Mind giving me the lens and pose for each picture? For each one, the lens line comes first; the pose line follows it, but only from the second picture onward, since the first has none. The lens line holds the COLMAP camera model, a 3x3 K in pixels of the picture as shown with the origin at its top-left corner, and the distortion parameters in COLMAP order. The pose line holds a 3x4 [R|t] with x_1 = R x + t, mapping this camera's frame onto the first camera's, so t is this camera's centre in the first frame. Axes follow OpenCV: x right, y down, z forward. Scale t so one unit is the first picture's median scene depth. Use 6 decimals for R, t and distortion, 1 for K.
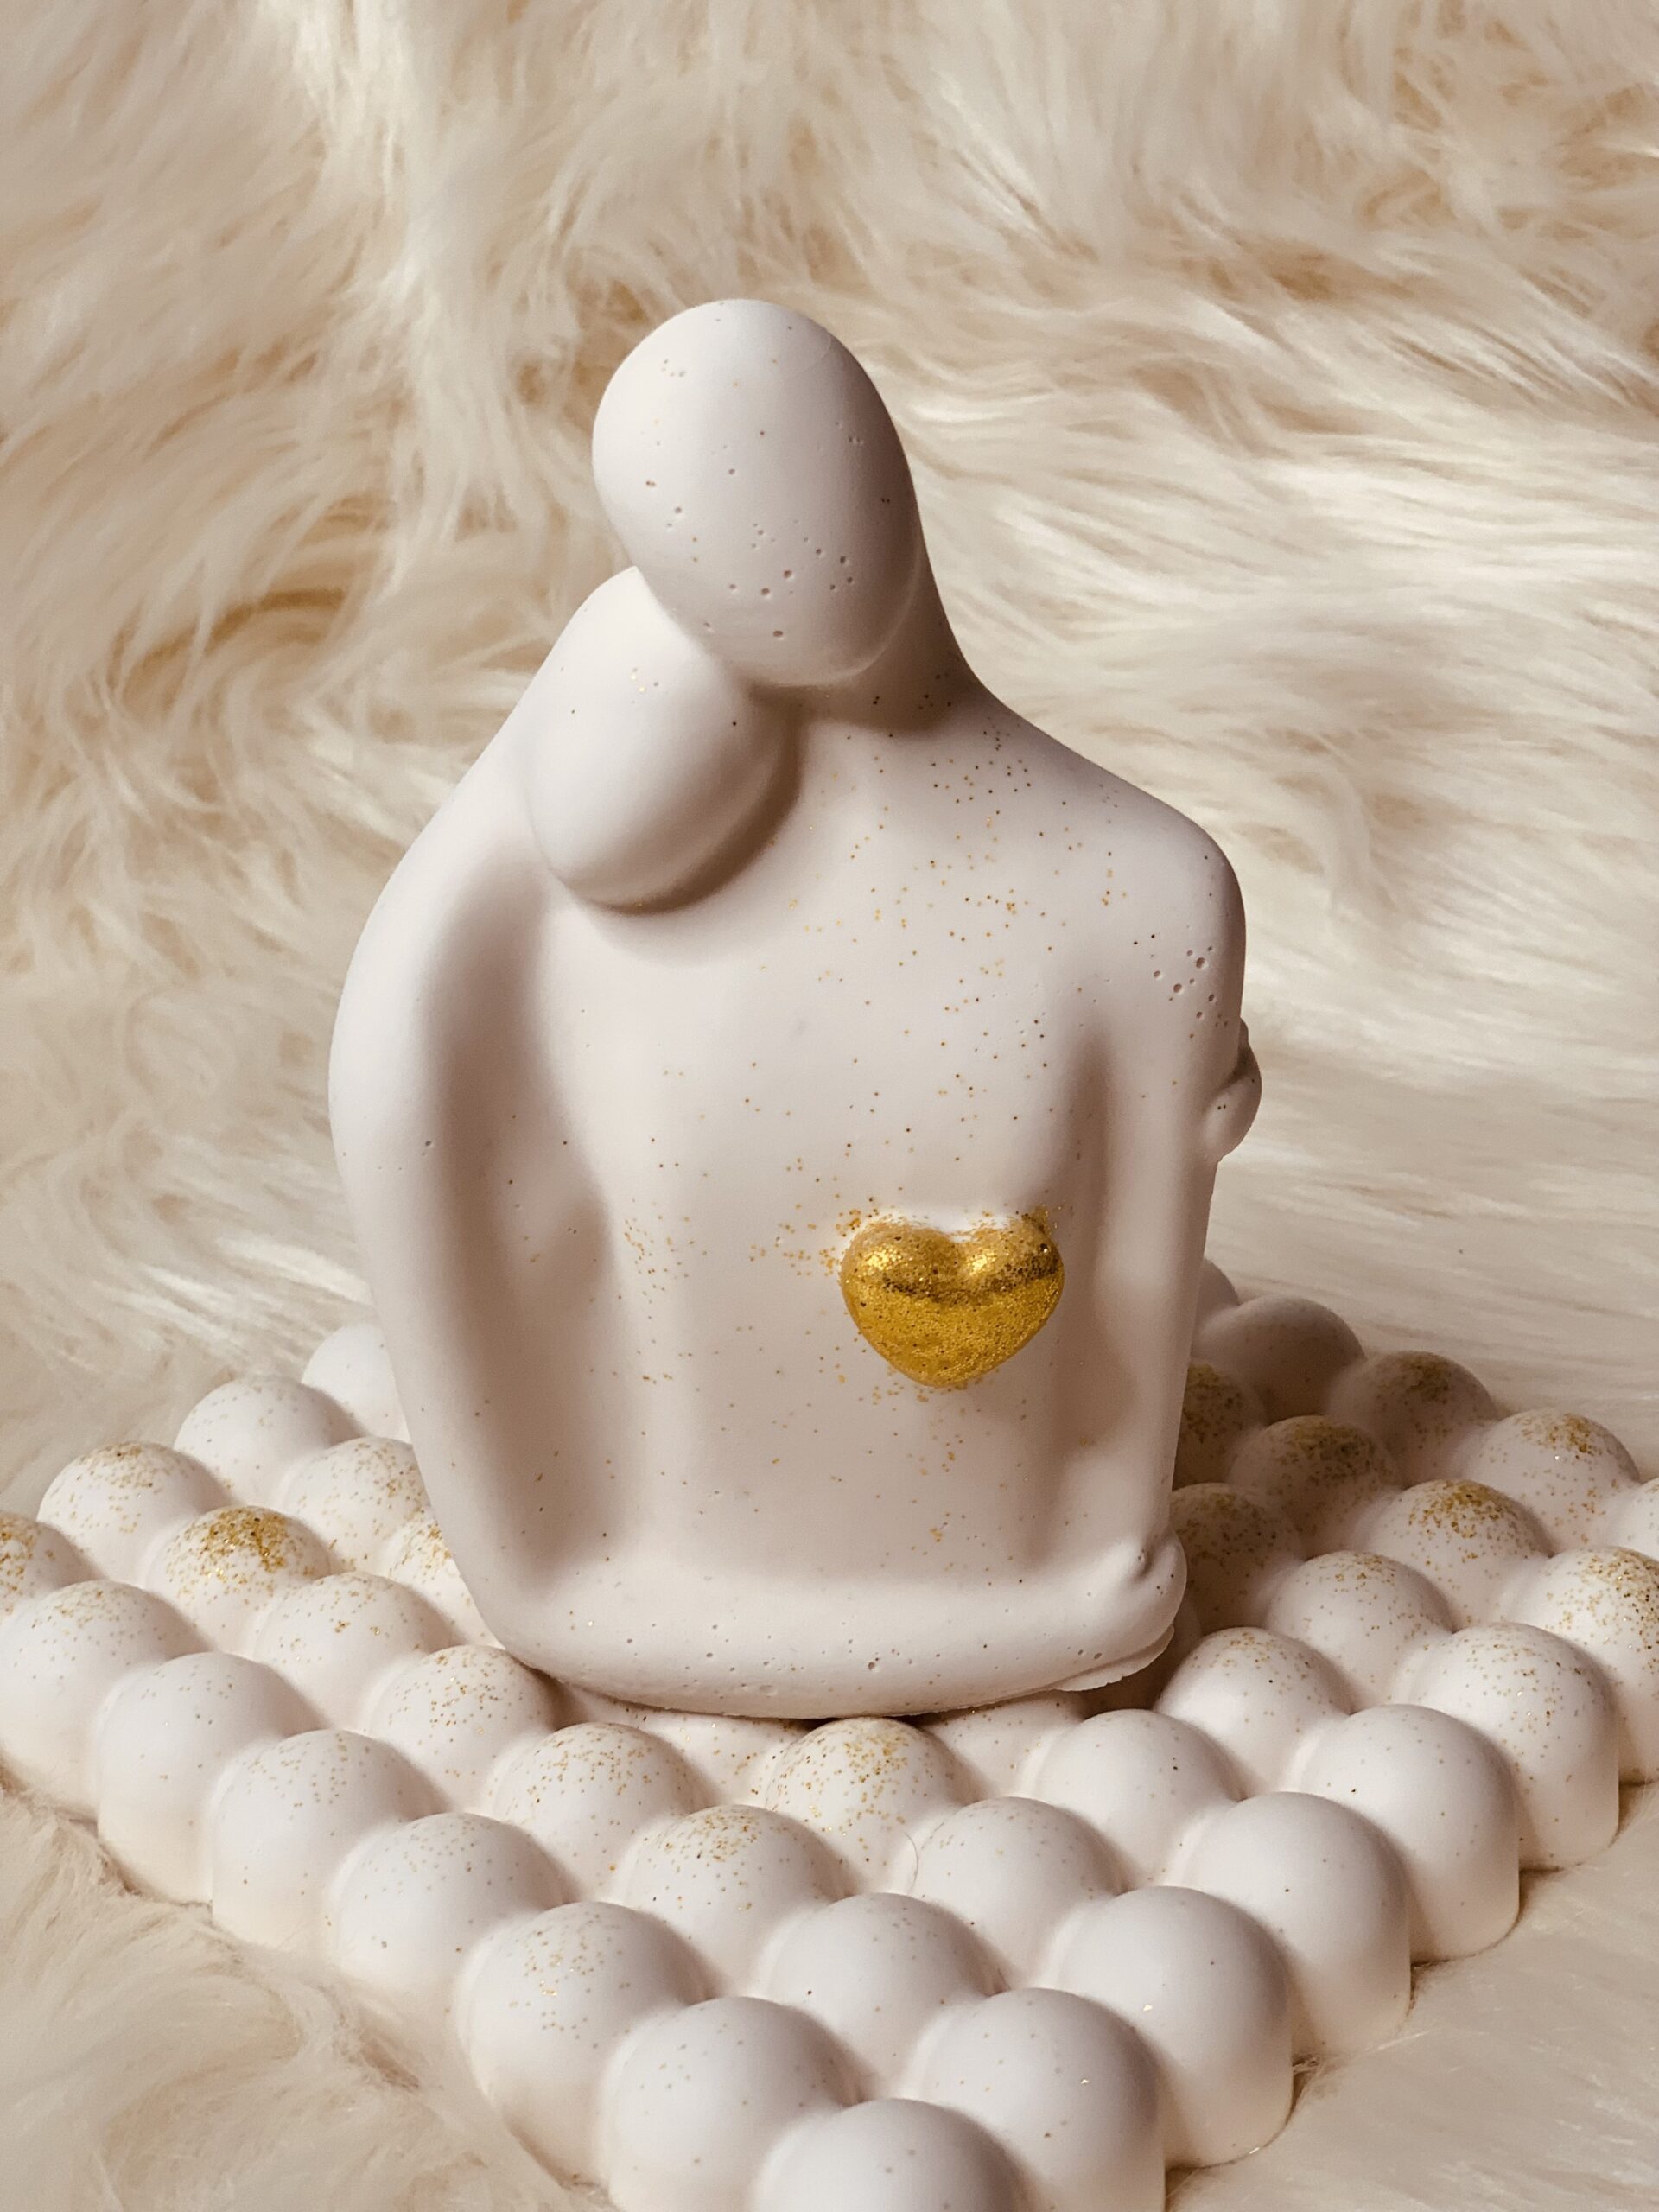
lens RADIAL K [[3391.1, 0, 842.5], [0, 3391.1, 1094.5], [0, 0, 1]] dist [0.101319, -0.535383]
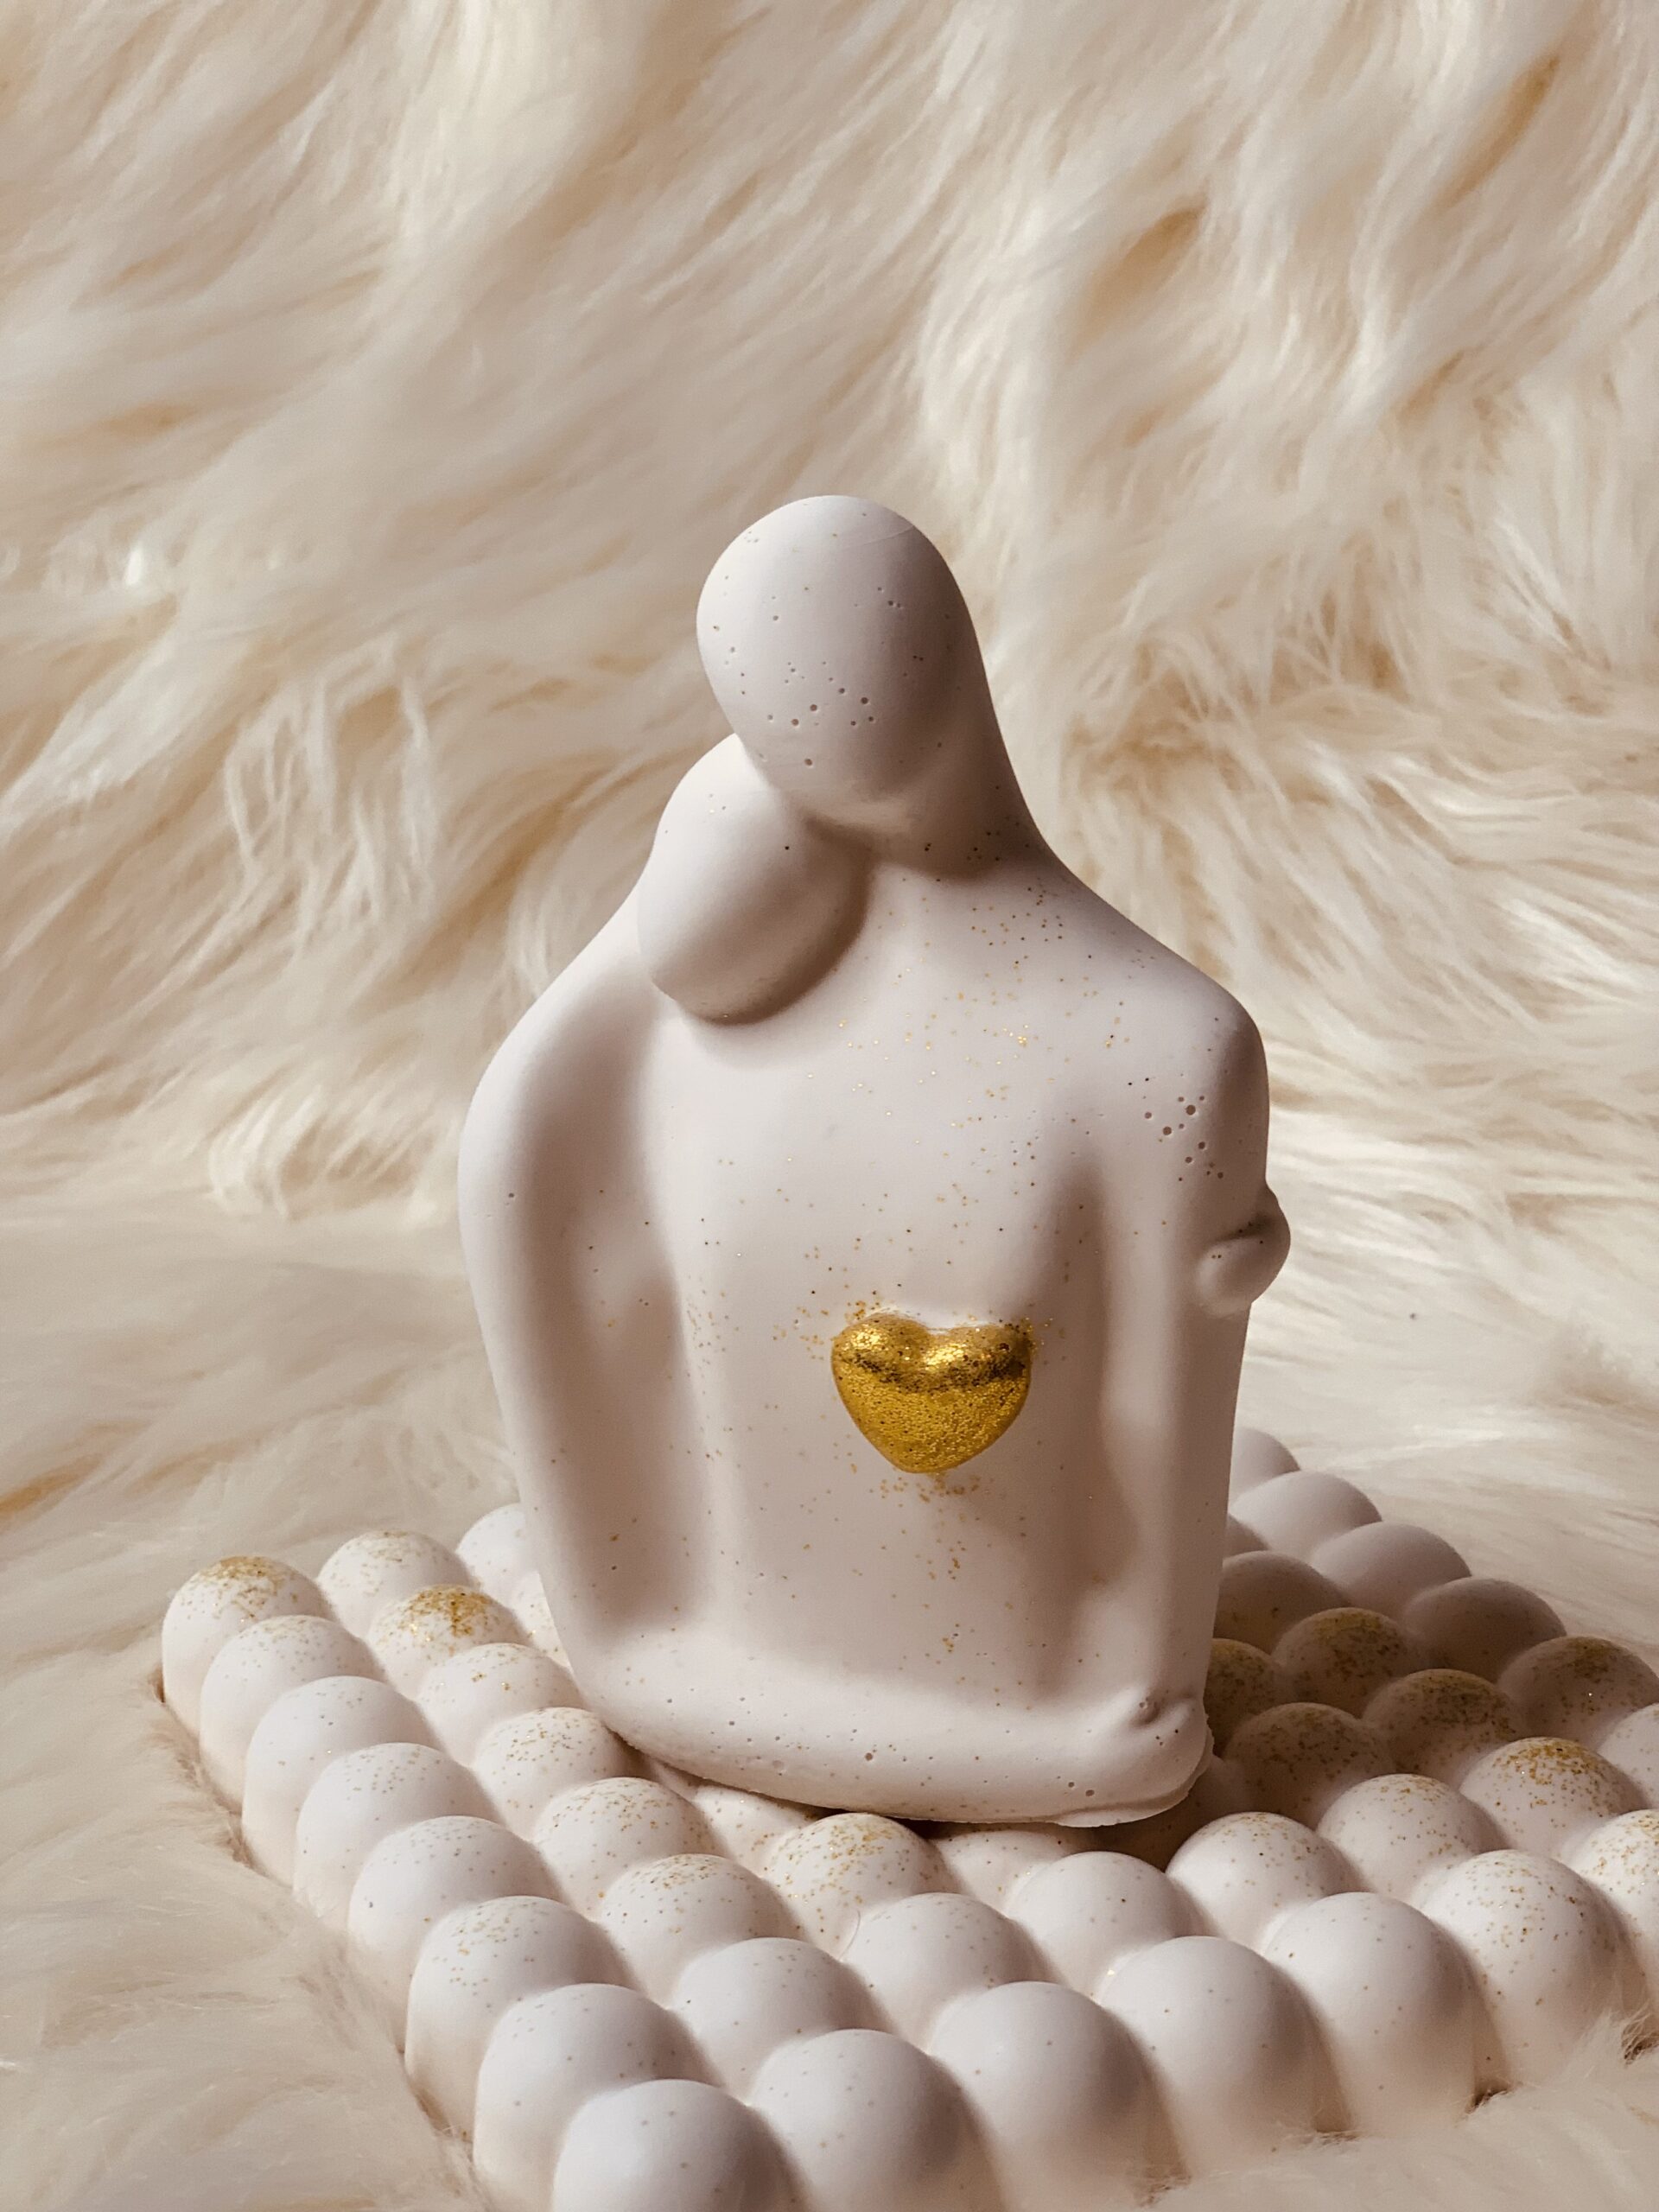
lens RADIAL K [[3351.3, 0, 829.5], [0, 3351.3, 1106.0], [0, 0, 1]] dist [0.134122, -0.648417]
pose [[0.934412, 0.094101, -0.343540, 0.320587], [-0.155553, 0.975447, -0.155906, 0.127060], [0.320435, 0.199119, 0.926107, -0.023941]]
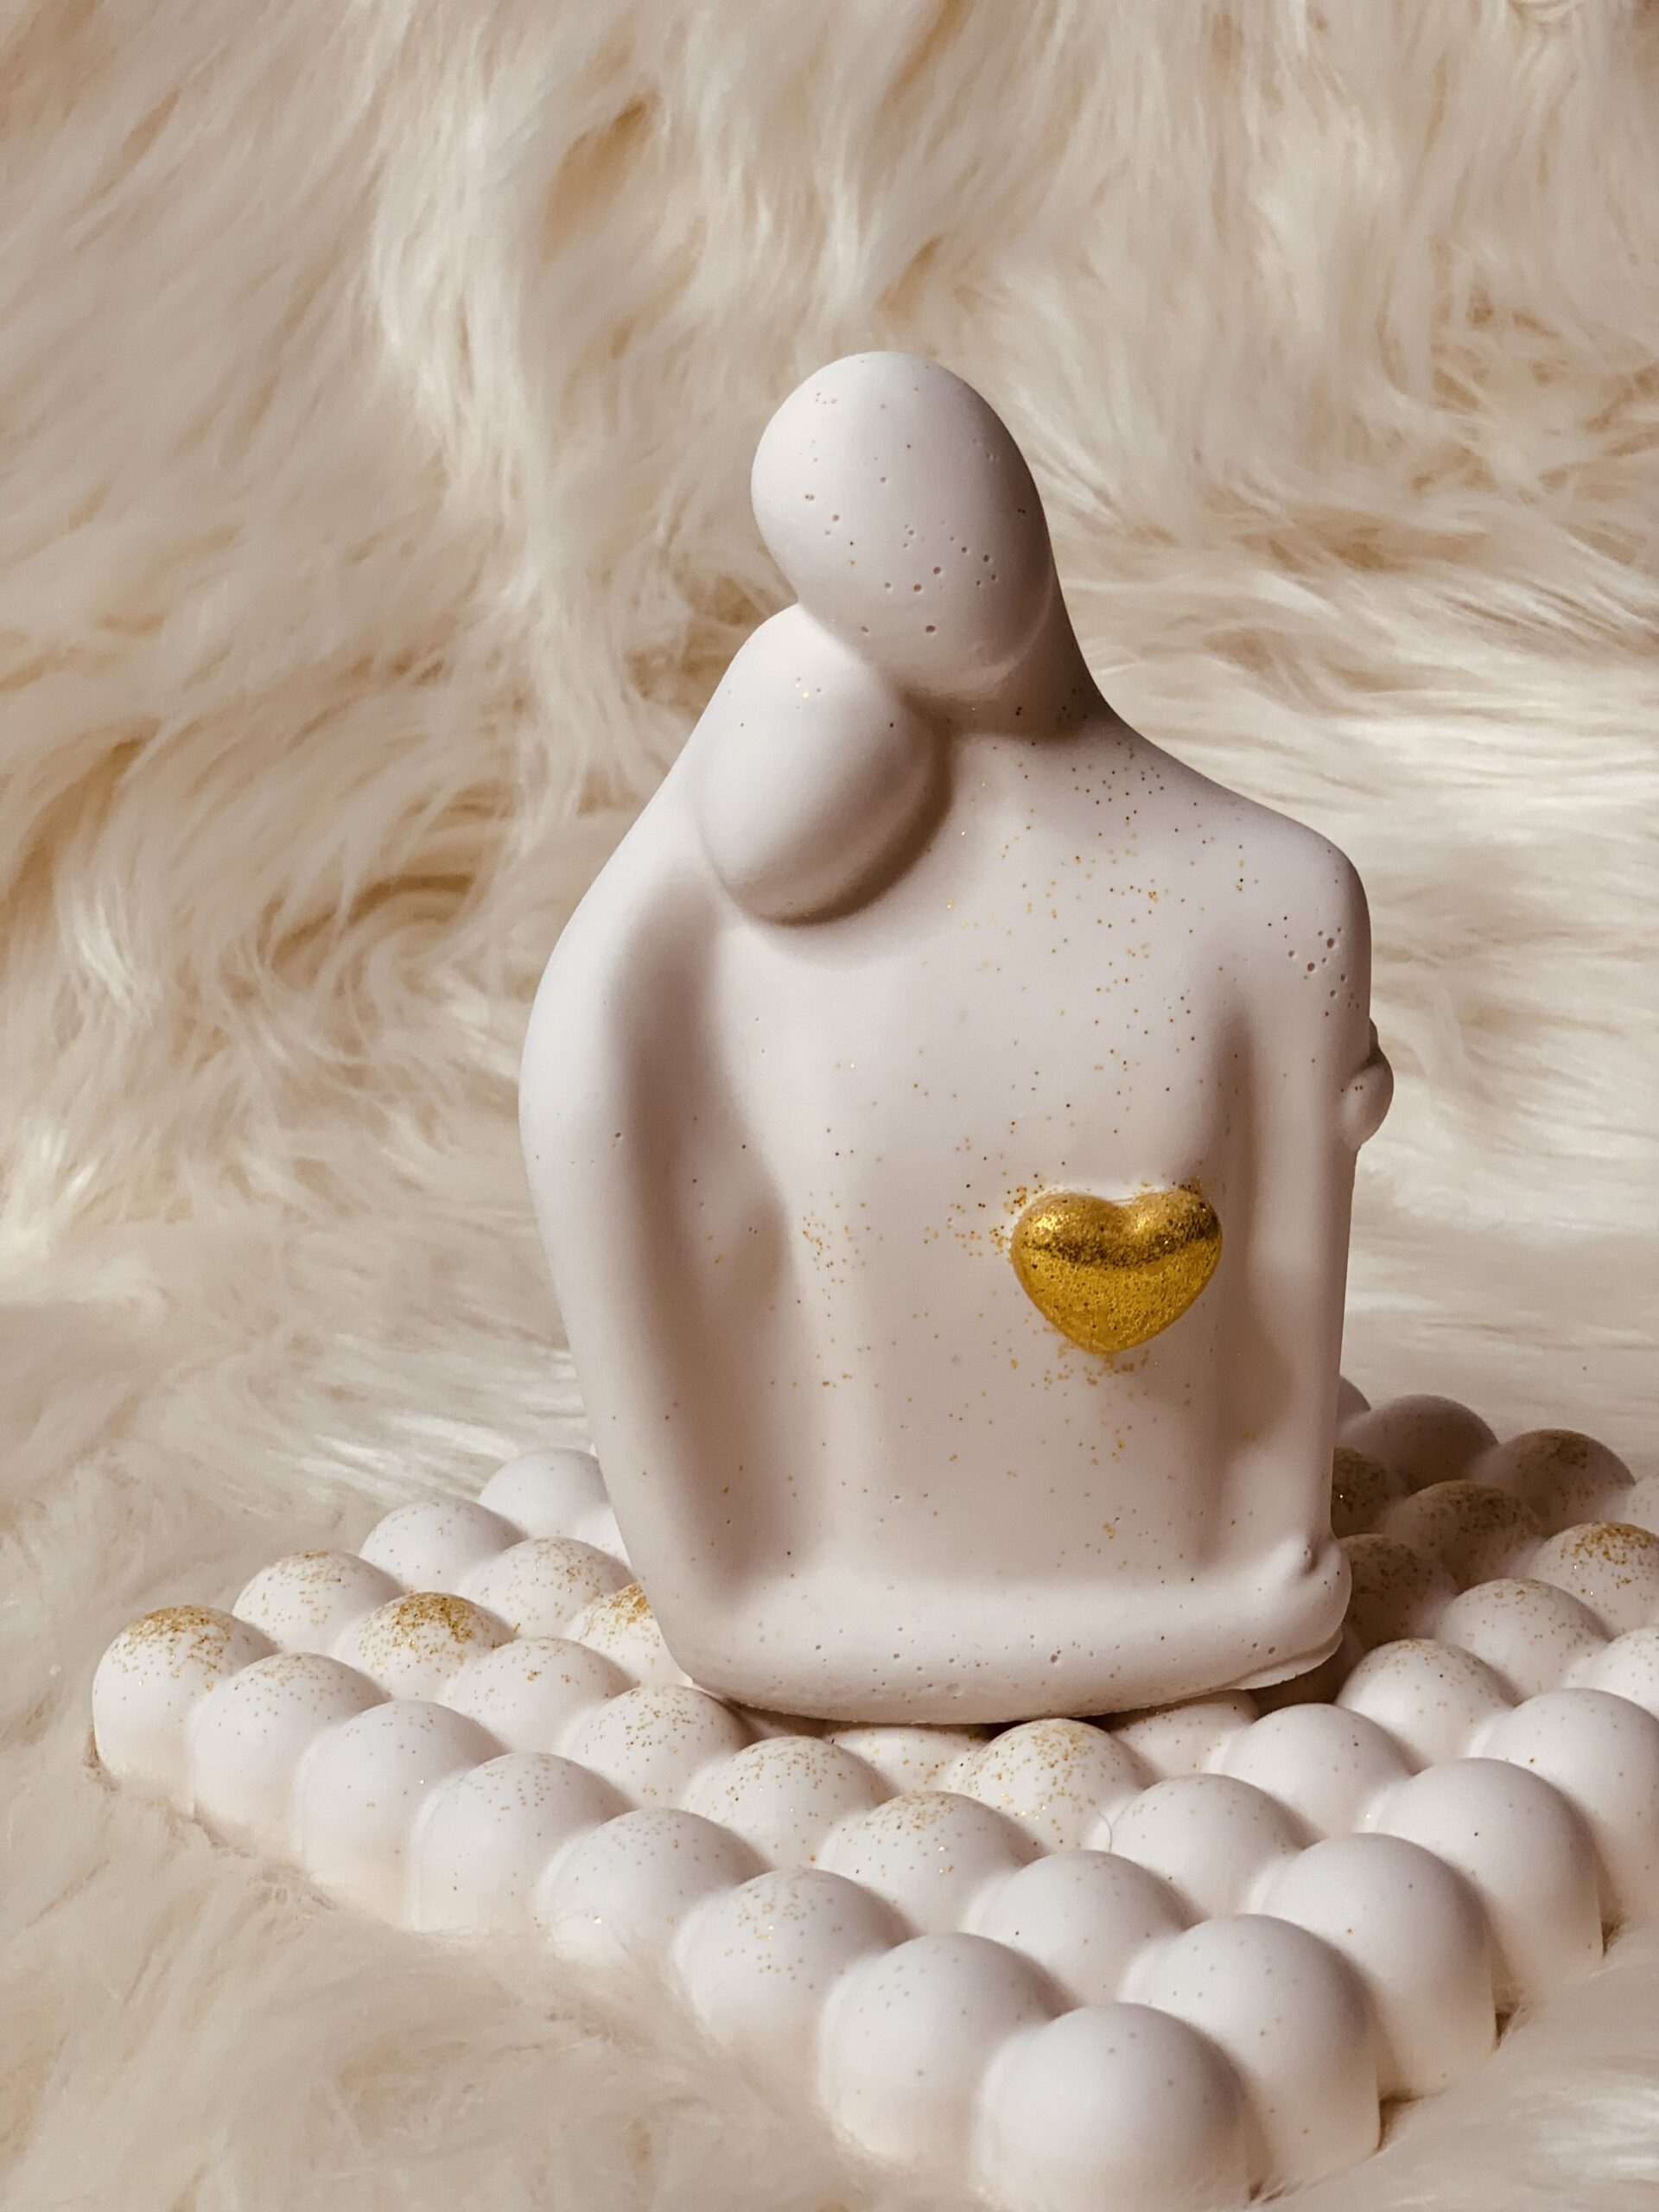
lens RADIAL K [[3391.1, 0, 842.5], [0, 3391.1, 1094.5], [0, 0, 1]] dist [0.101319, -0.535383]
pose [[0.998970, -0.043859, -0.011642, -0.033819], [0.041146, 0.983678, -0.175172, 0.166823], [0.019135, 0.174513, 0.984469, -0.044080]]
